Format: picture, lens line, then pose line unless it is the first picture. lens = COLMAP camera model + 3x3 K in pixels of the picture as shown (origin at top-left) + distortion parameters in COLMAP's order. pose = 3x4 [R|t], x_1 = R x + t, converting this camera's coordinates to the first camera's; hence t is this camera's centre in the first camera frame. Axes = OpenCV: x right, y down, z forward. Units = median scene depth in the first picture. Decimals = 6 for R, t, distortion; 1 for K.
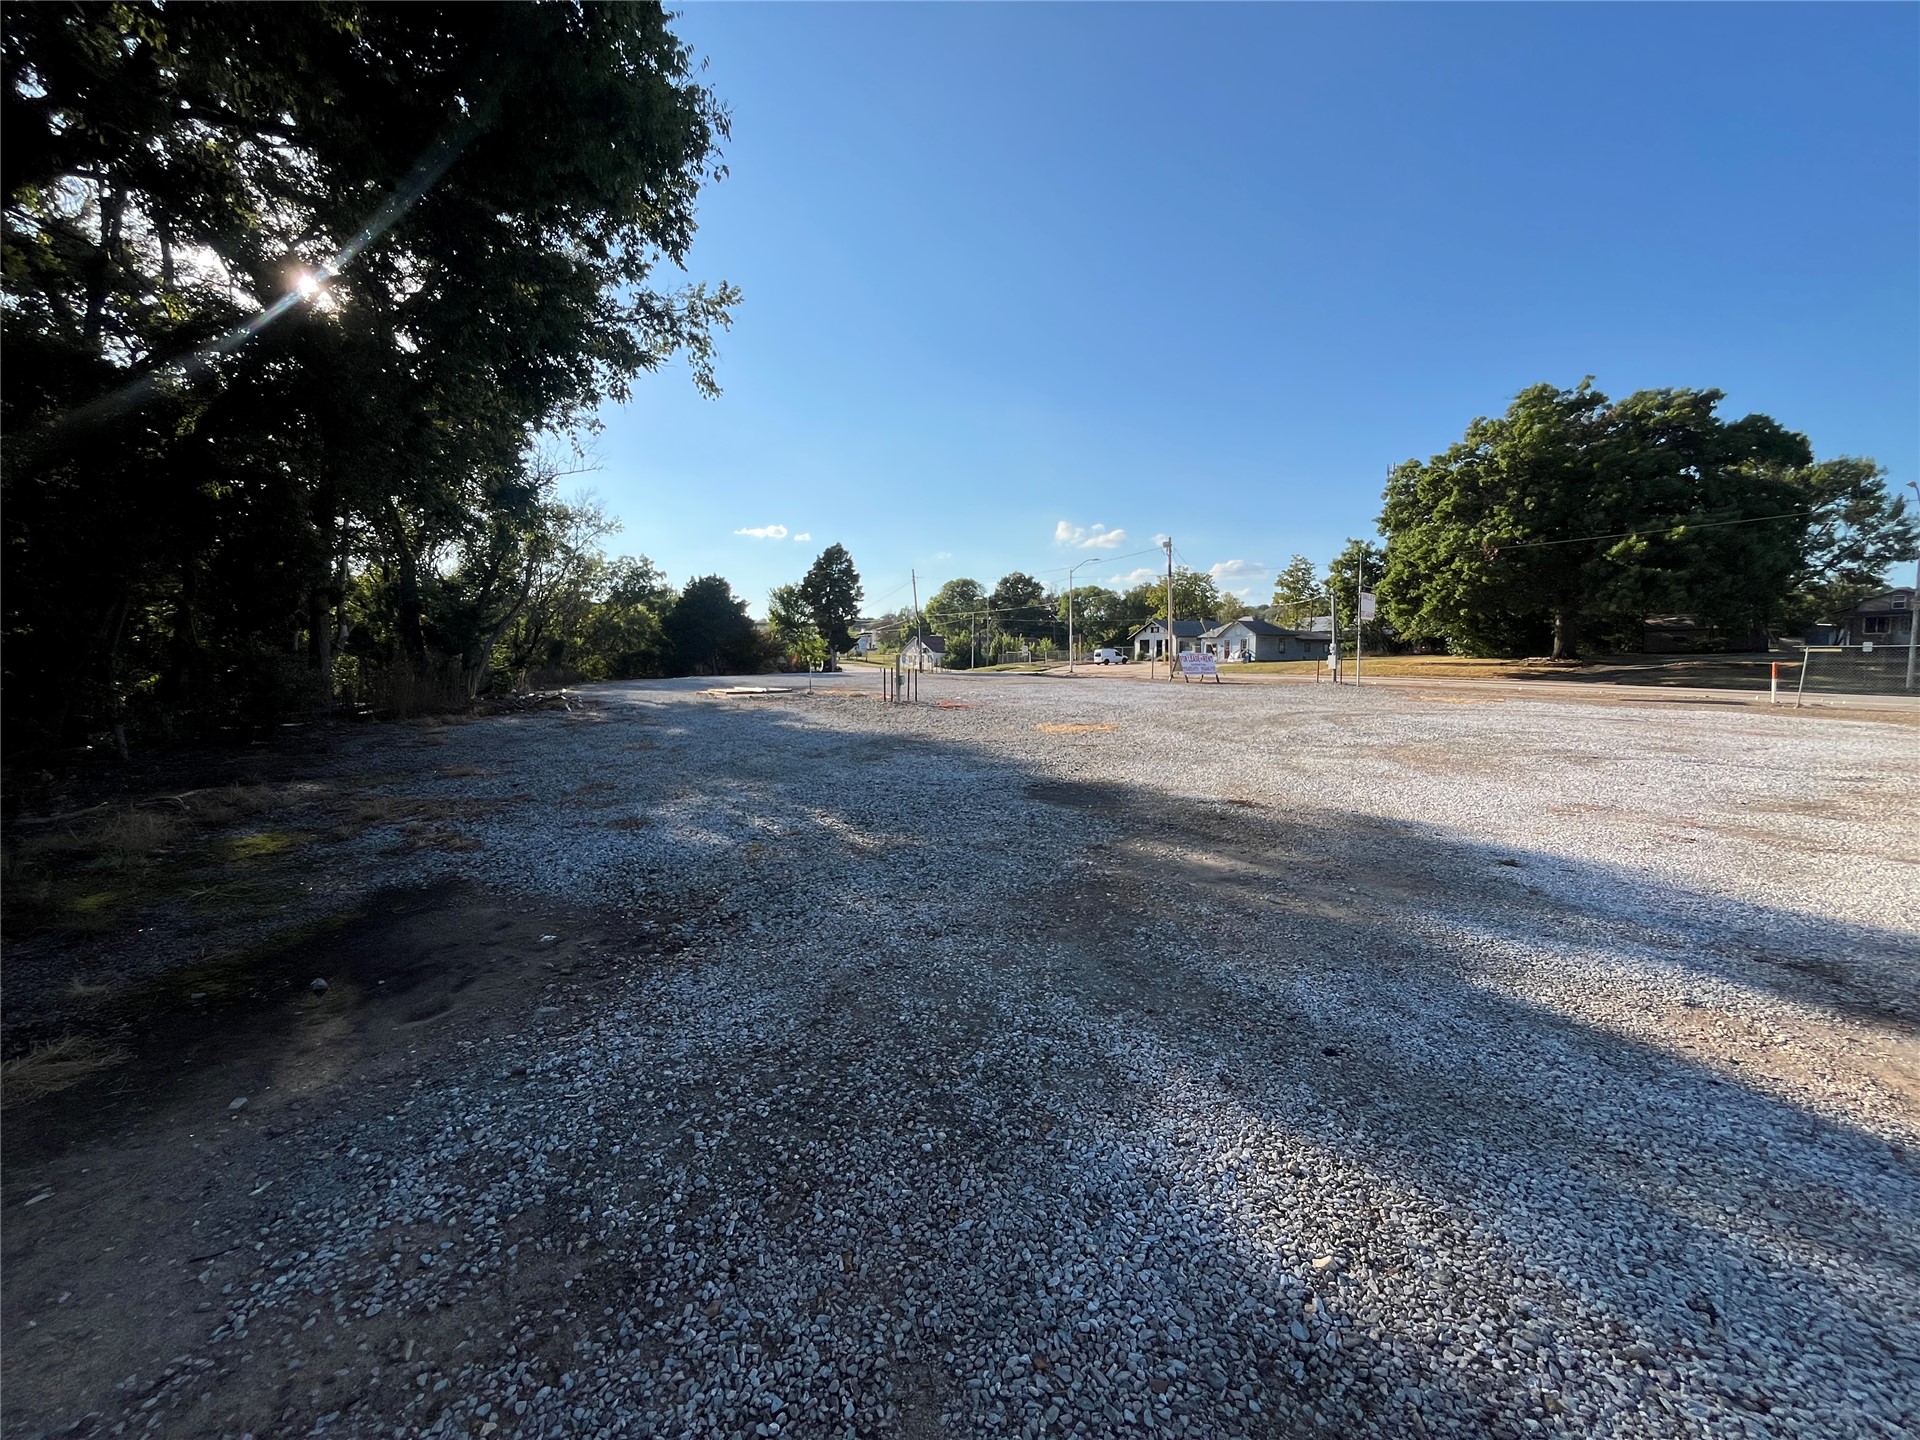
lens RADIAL K [[775.0, 0, 959.2], [0, 775.0, 709.9], [0, 0, 1]] dist [-0.003327, 0.000094]
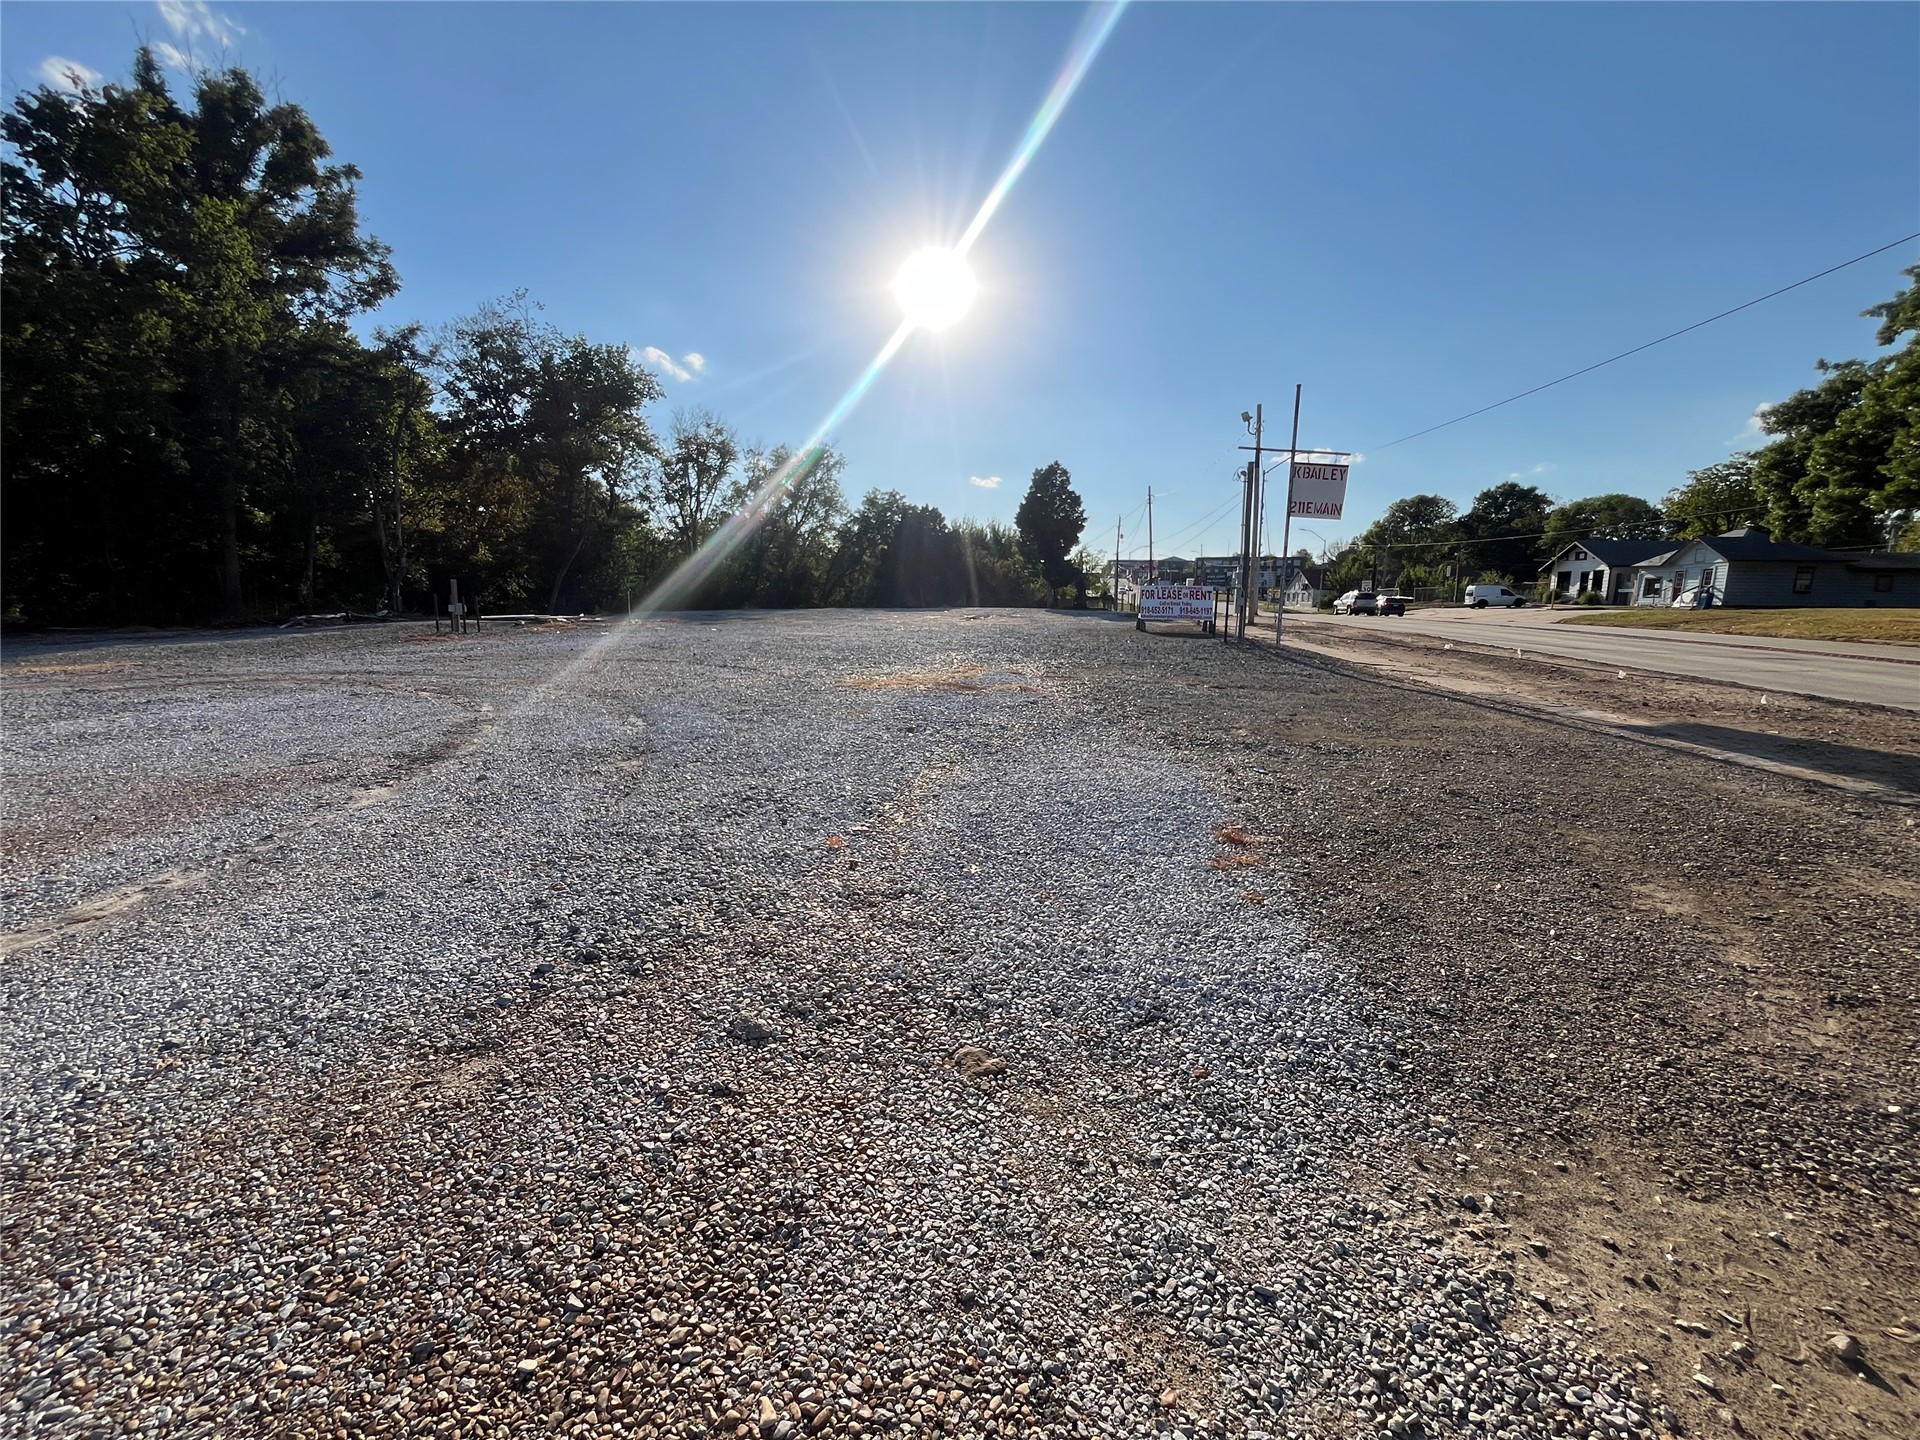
lens RADIAL K [[775.0, 0, 963.1], [0, 775.0, 716.7], [0, 0, 1]] dist [-0.003327, 0.000094]
pose [[0.794209, 0.106933, -0.598162, 3.718063], [-0.053890, 0.992910, 0.105951, -0.151662], [0.605250, -0.051912, 0.794341, 2.456303]]
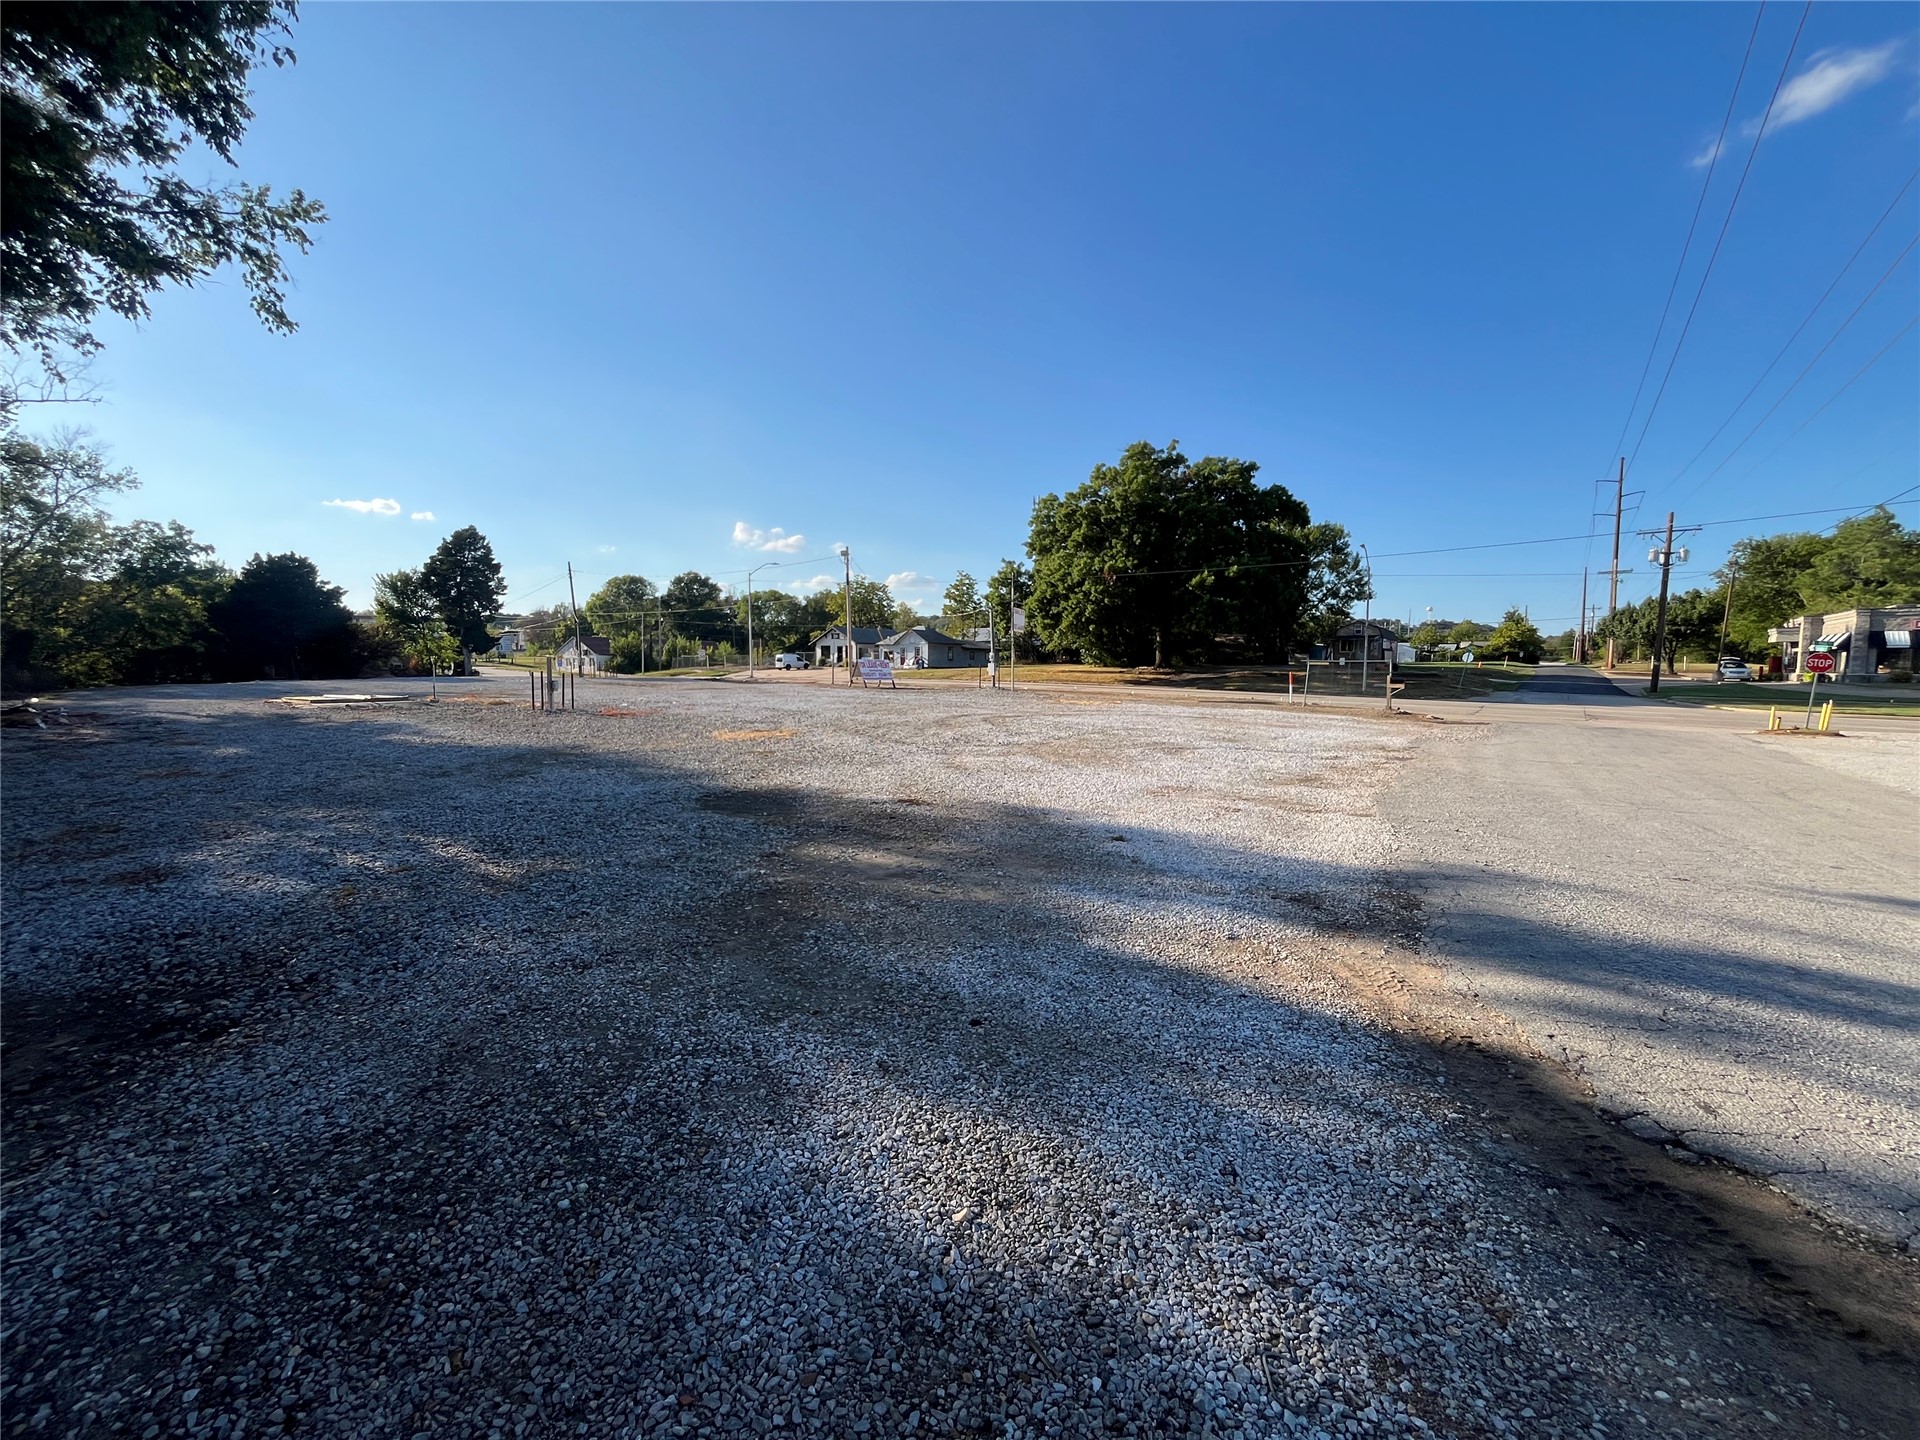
lens RADIAL K [[775.0, 0, 959.1], [0, 775.0, 708.9], [0, 0, 1]] dist [-0.003327, 0.000094]
pose [[0.919571, -0.012042, 0.392740, 0.014016], [0.015246, 0.999871, -0.005040, -0.000488], [-0.392629, 0.010623, 0.919636, -0.006937]]
